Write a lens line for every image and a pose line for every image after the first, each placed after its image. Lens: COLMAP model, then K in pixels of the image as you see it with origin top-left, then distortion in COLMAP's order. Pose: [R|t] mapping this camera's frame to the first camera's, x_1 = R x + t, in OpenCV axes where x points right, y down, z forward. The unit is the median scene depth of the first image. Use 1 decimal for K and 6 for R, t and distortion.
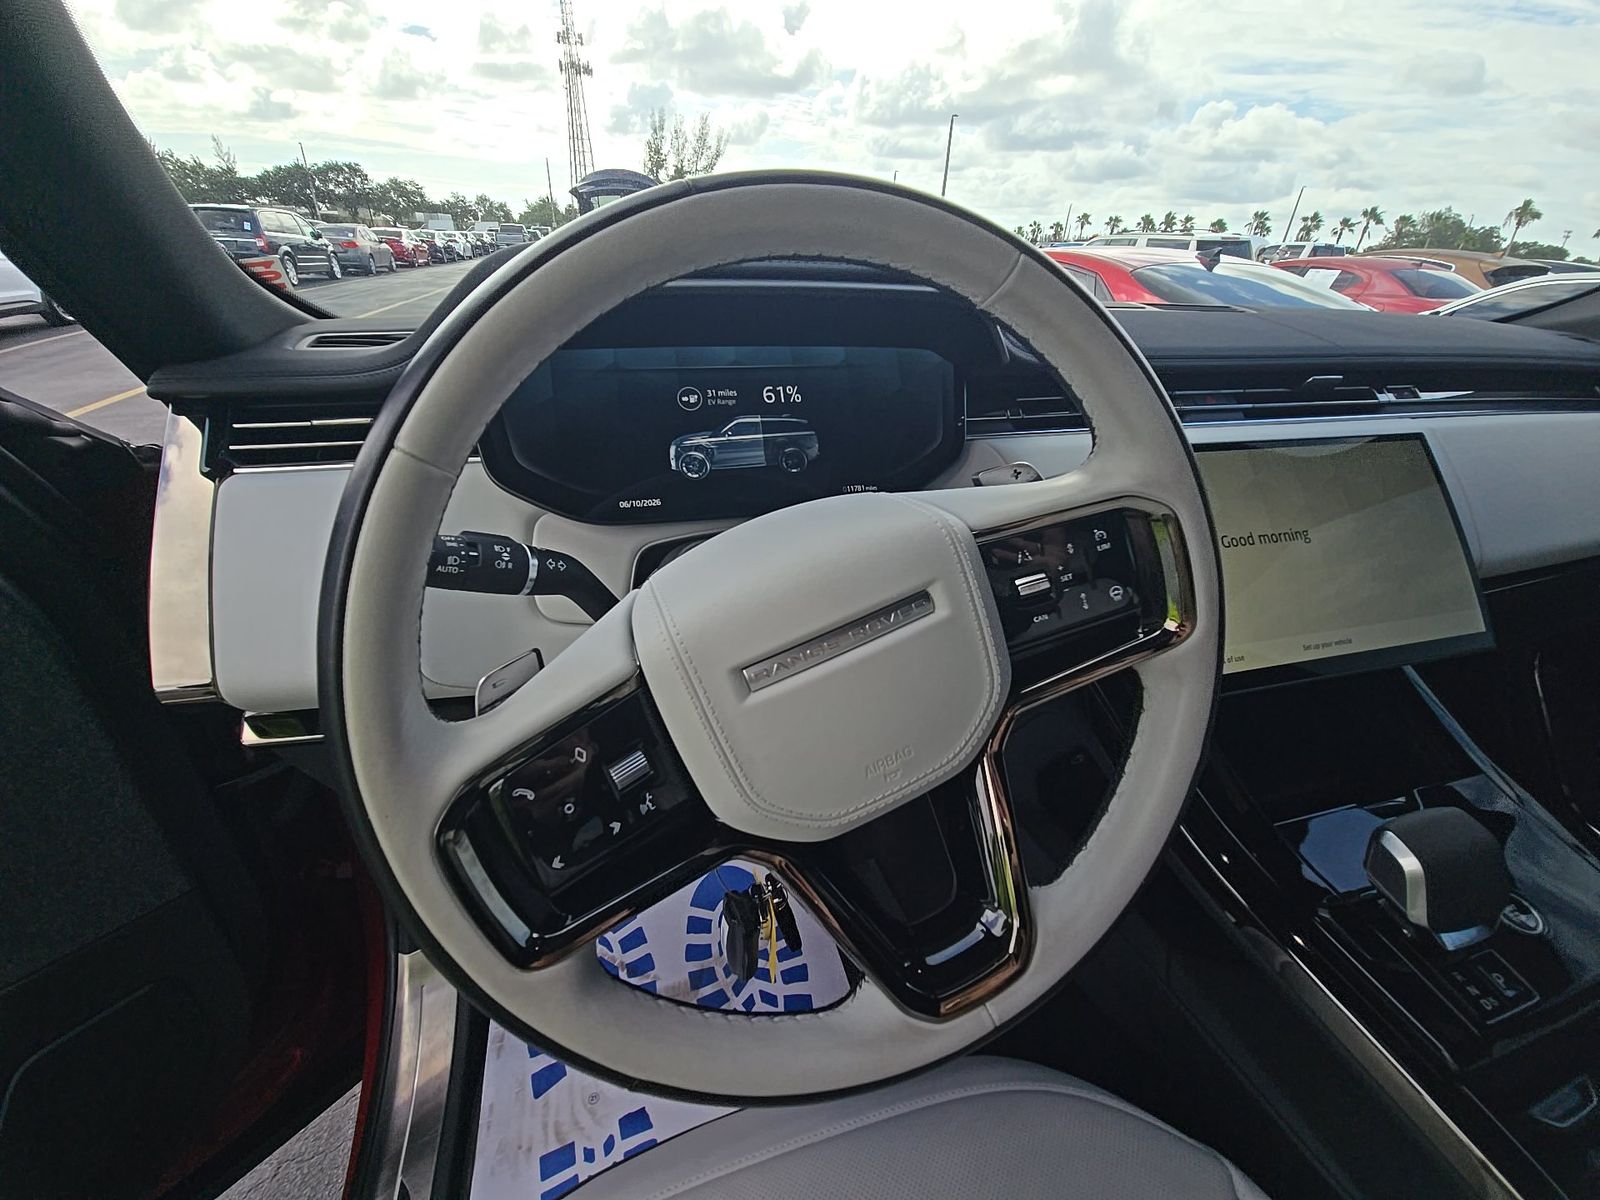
lens RADIAL K [[664.1, 0, 814.8], [0, 664.1, 589.7], [0, 0, 1]] dist [0.008217, -0.008126]
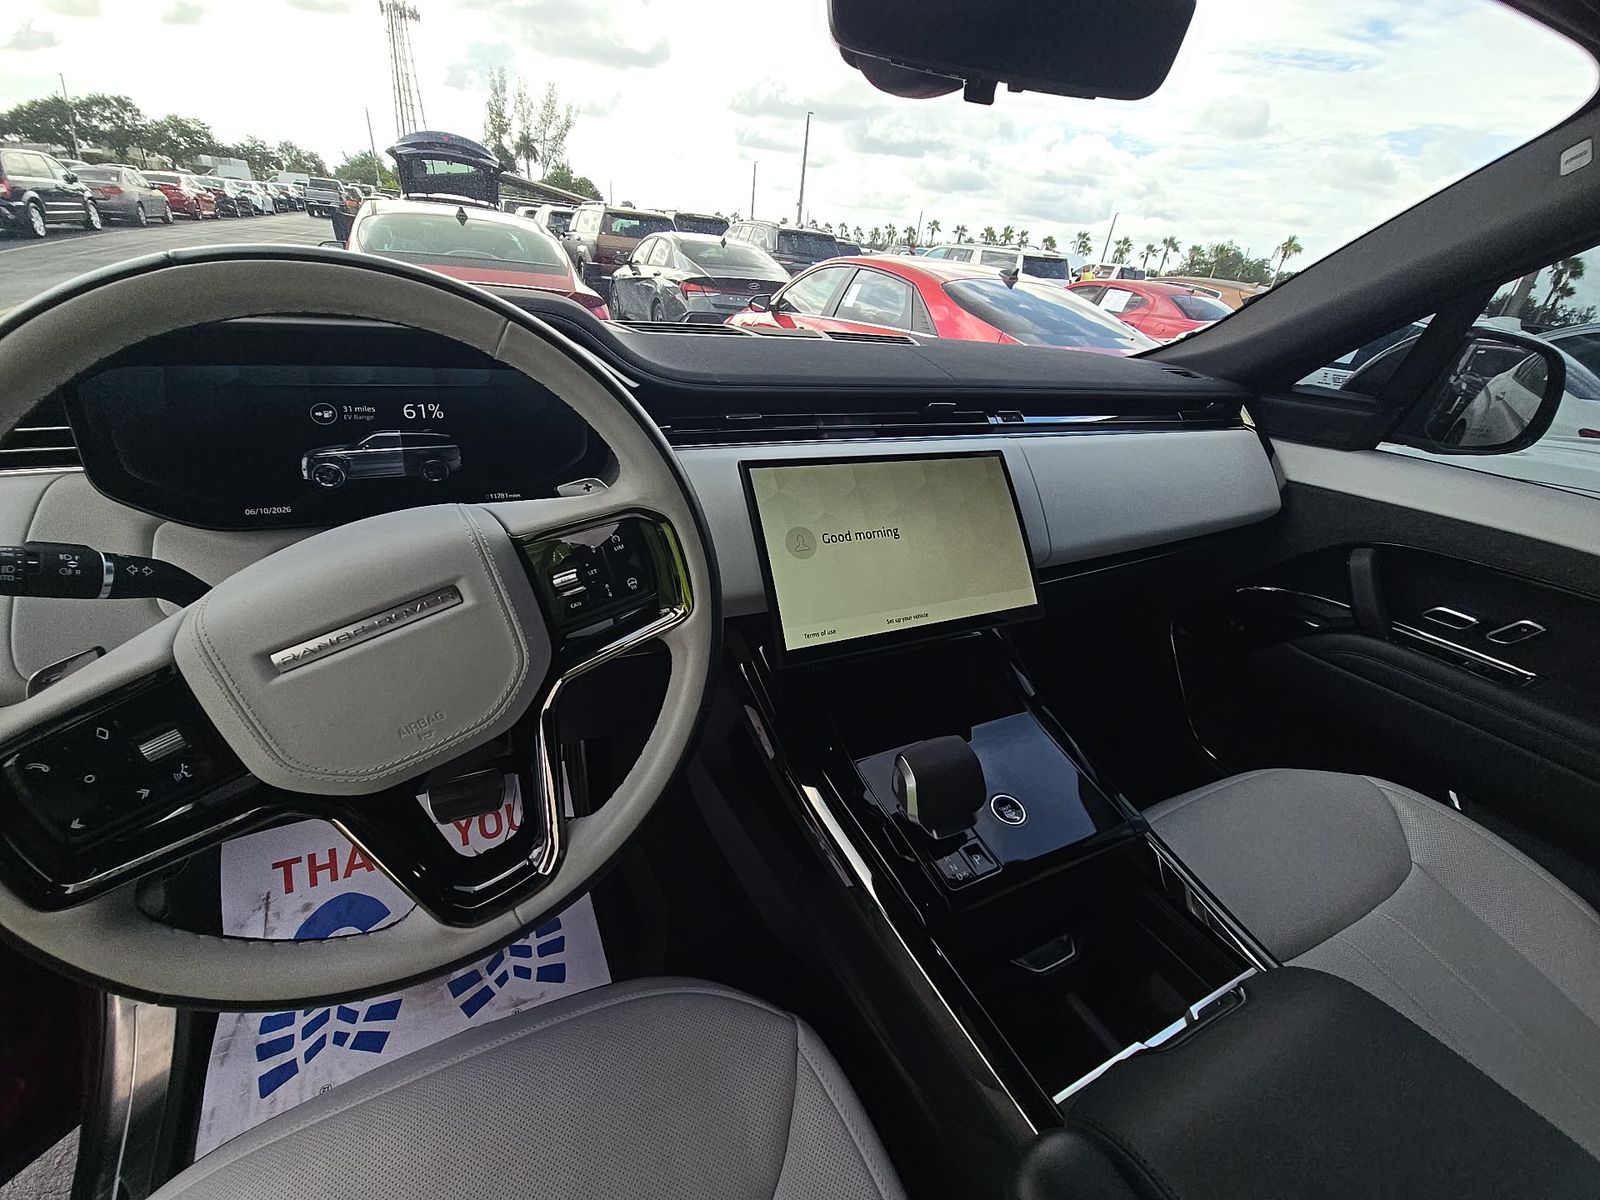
lens RADIAL K [[664.1, 0, 829.1], [0, 664.1, 592.3], [0, 0, 1]] dist [0.008217, -0.008126]
pose [[0.979245, -0.029133, 0.200574, 0.289832], [0.026059, 0.999499, 0.017949, 0.004671], [-0.200997, -0.012350, 0.979514, -0.172903]]
